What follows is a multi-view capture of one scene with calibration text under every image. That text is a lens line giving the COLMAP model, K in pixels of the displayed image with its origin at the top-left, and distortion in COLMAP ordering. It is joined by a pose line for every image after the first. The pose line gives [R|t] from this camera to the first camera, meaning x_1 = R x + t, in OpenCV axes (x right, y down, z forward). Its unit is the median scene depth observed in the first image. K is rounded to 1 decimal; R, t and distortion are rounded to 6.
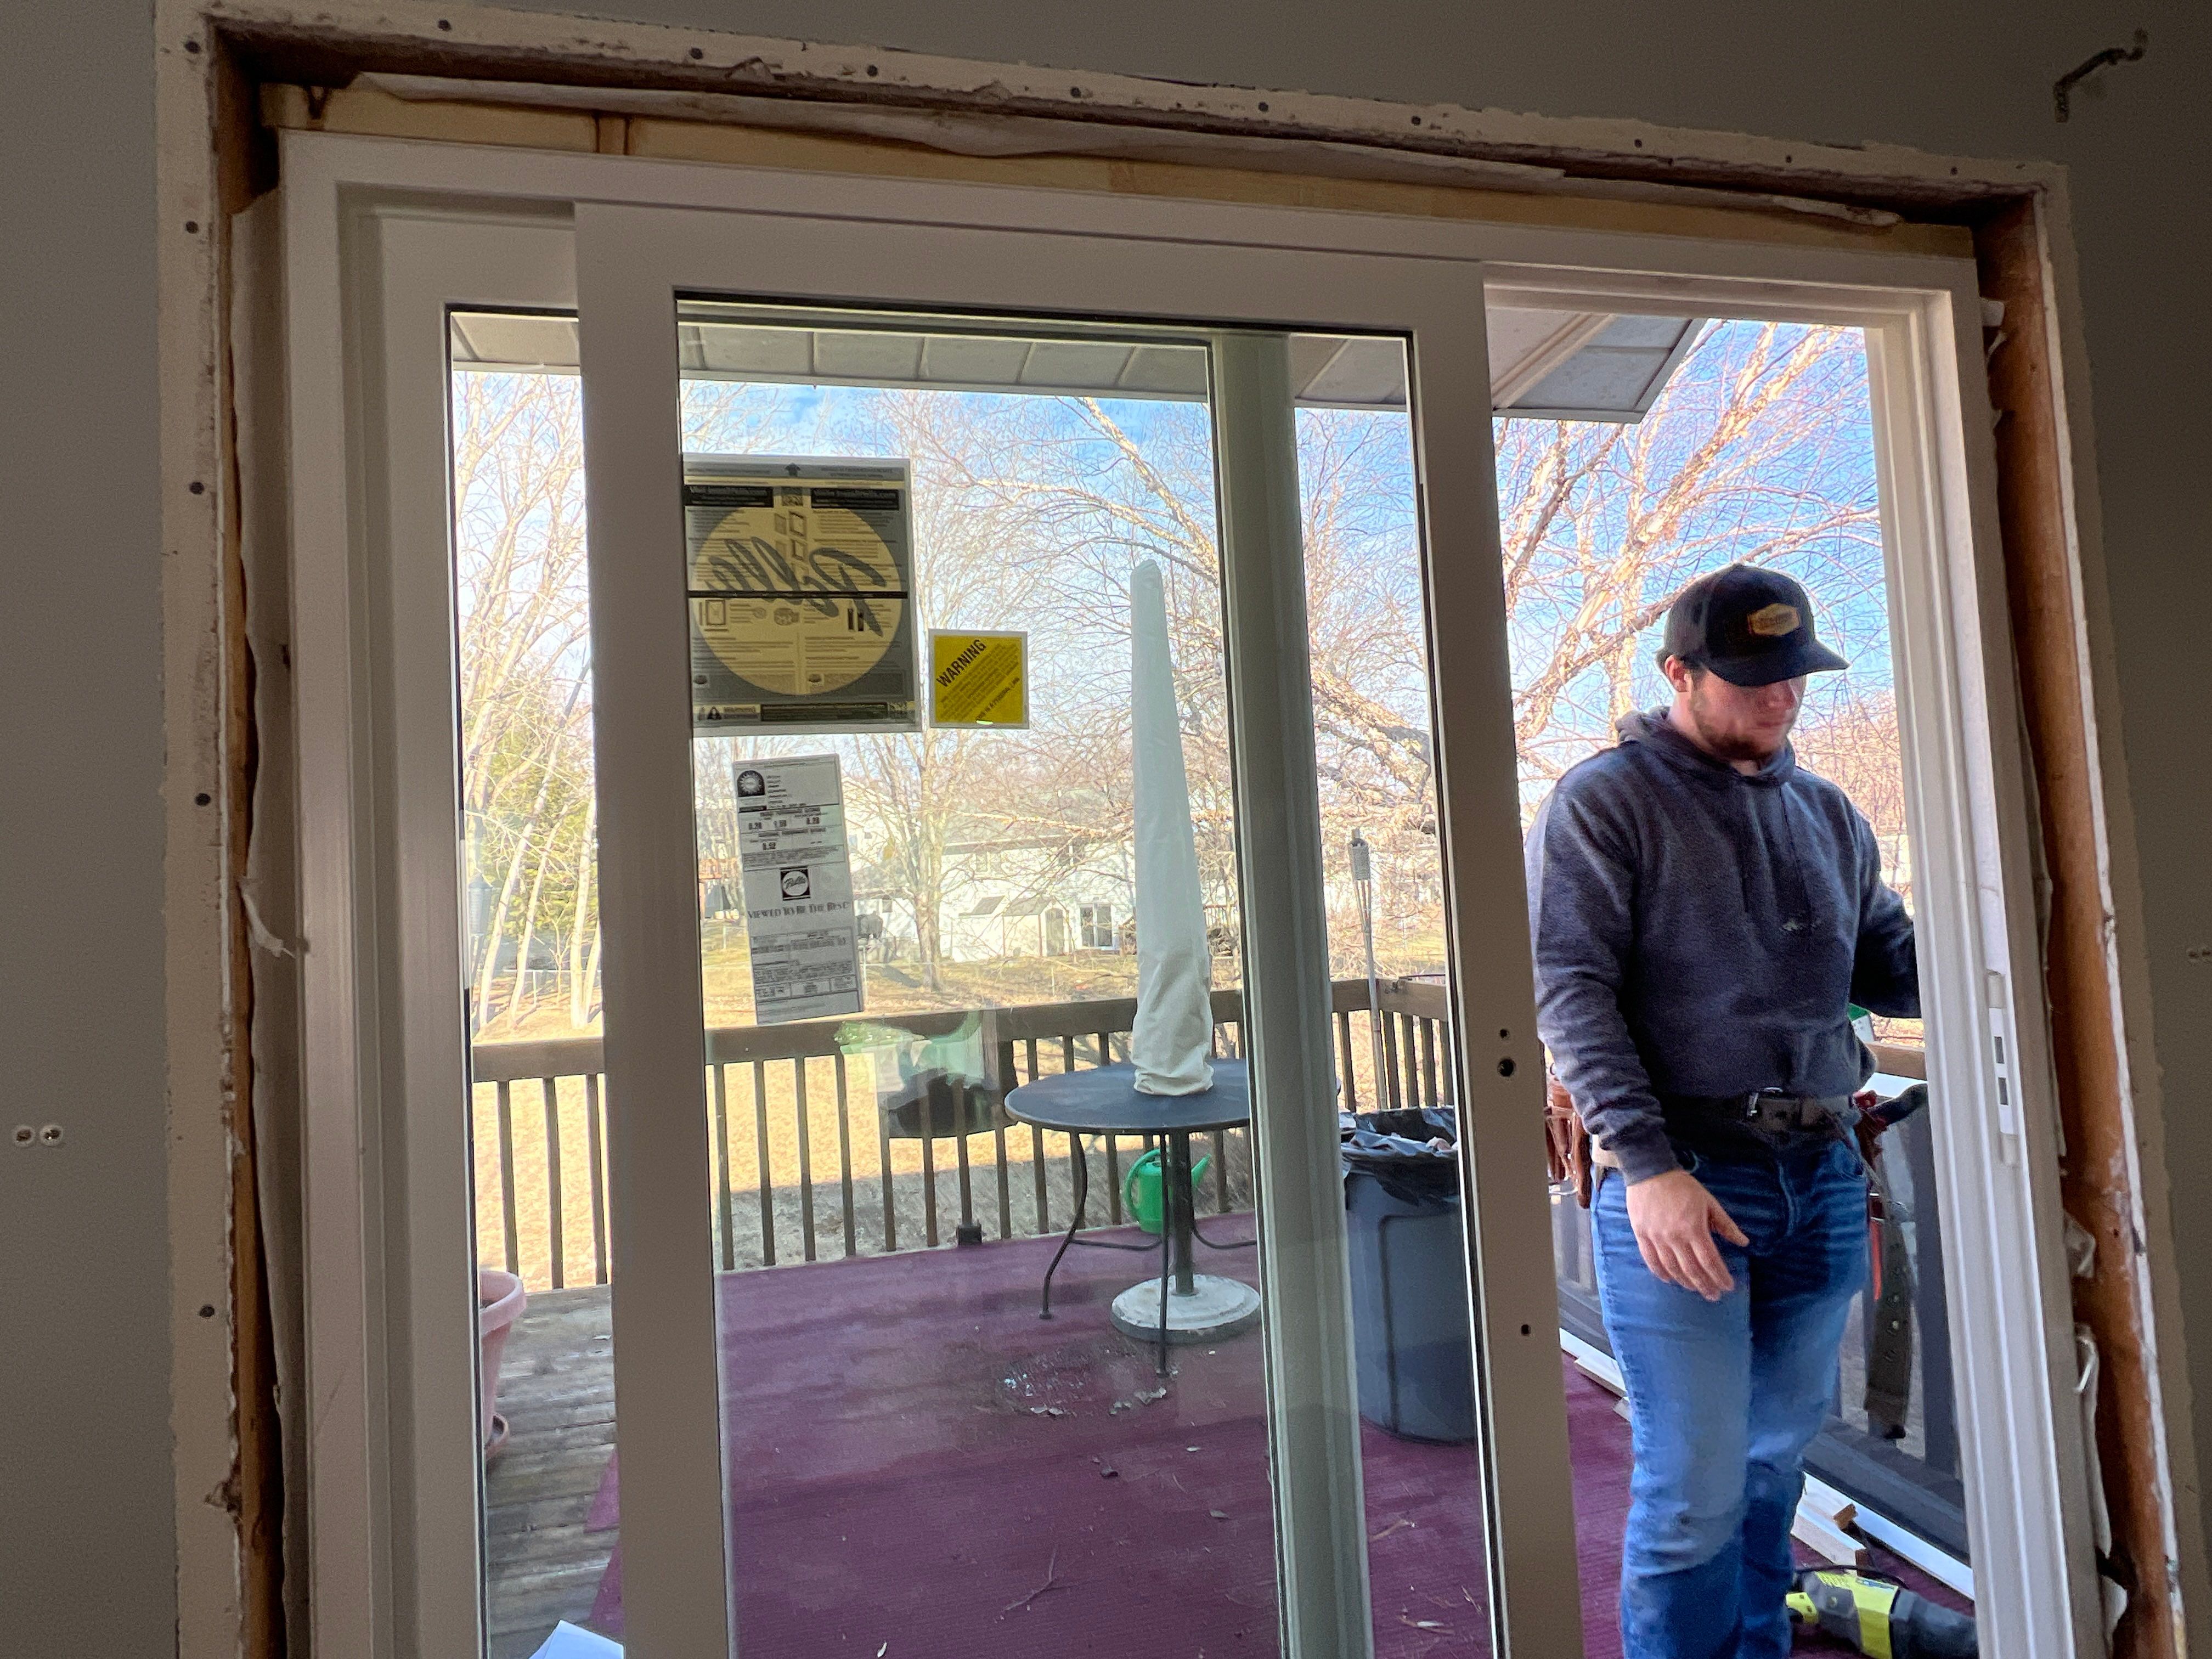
lens RADIAL K [[1204.2, 0, 1106.0], [0, 1204.2, 829.5], [0, 0, 1]] dist [0.014612, 0.000036]
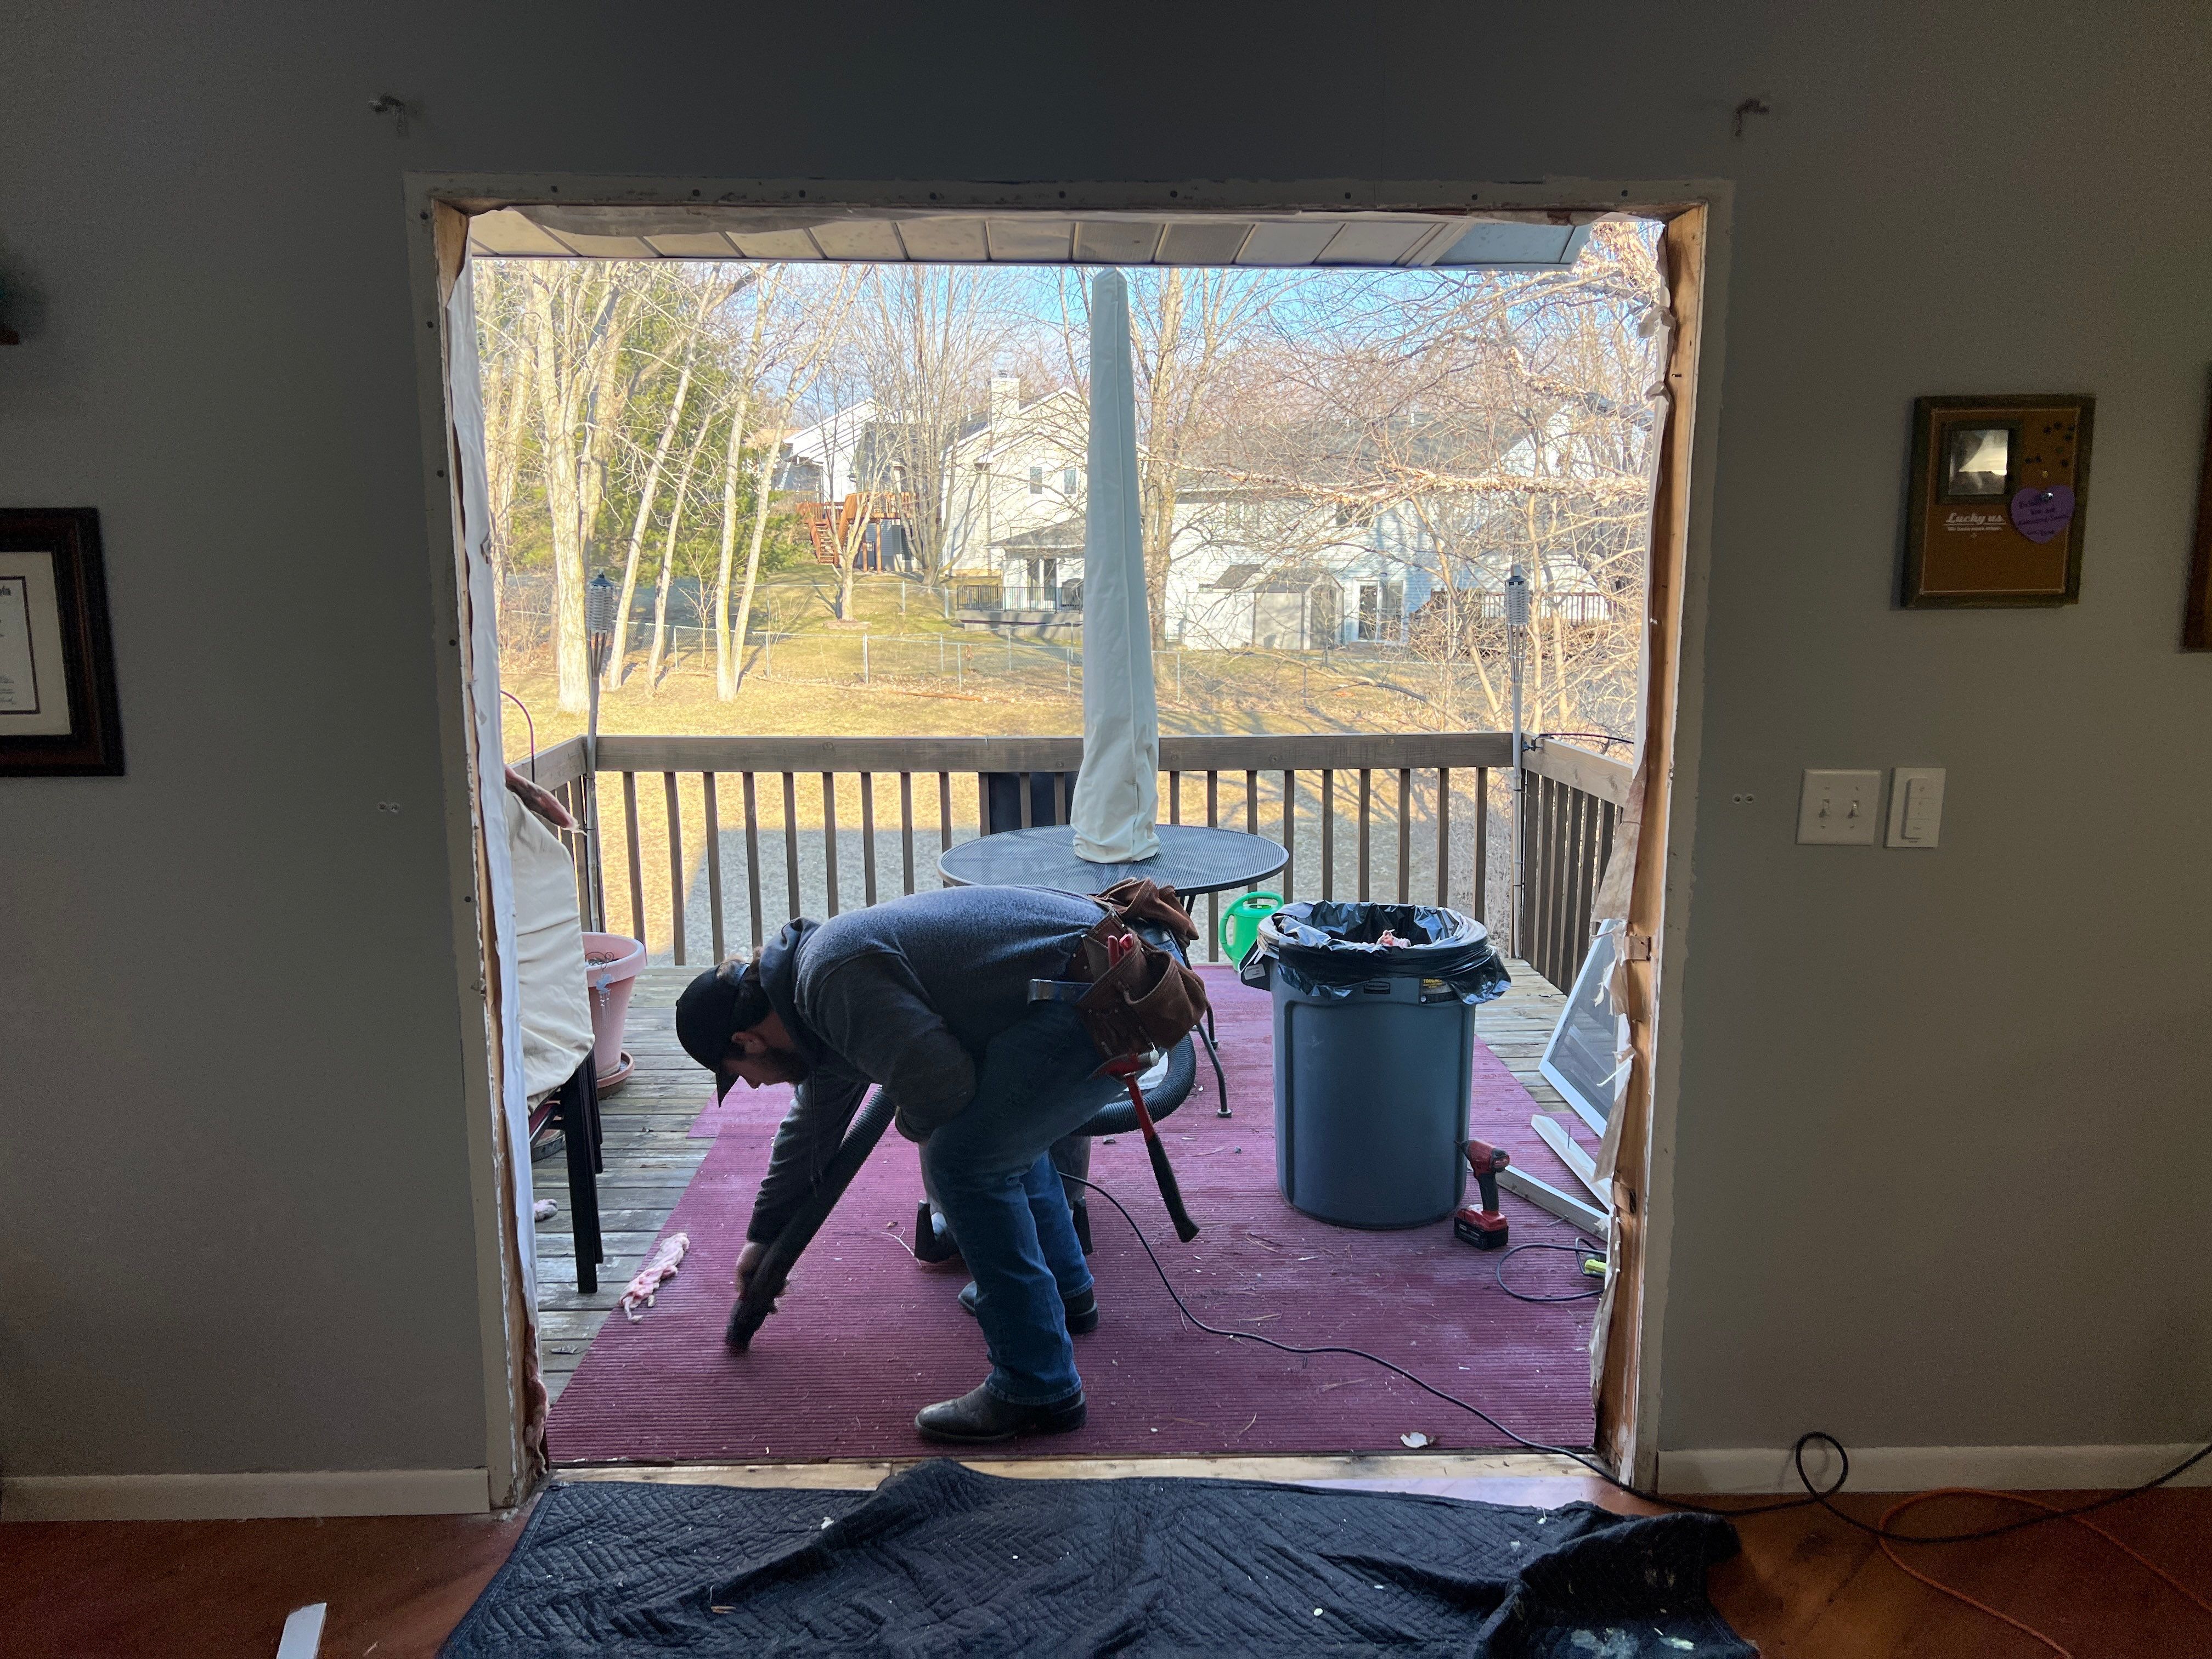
lens RADIAL K [[1709.2, 0, 1106.0], [0, 1709.2, 829.5], [0, 0, 1]] dist [0.014788, -0.005575]
pose [[0.978770, 0.081904, -0.187884, 0.174396], [-0.038775, 0.974127, 0.222652, -0.083806], [0.201259, -0.210640, 0.956622, -0.314797]]
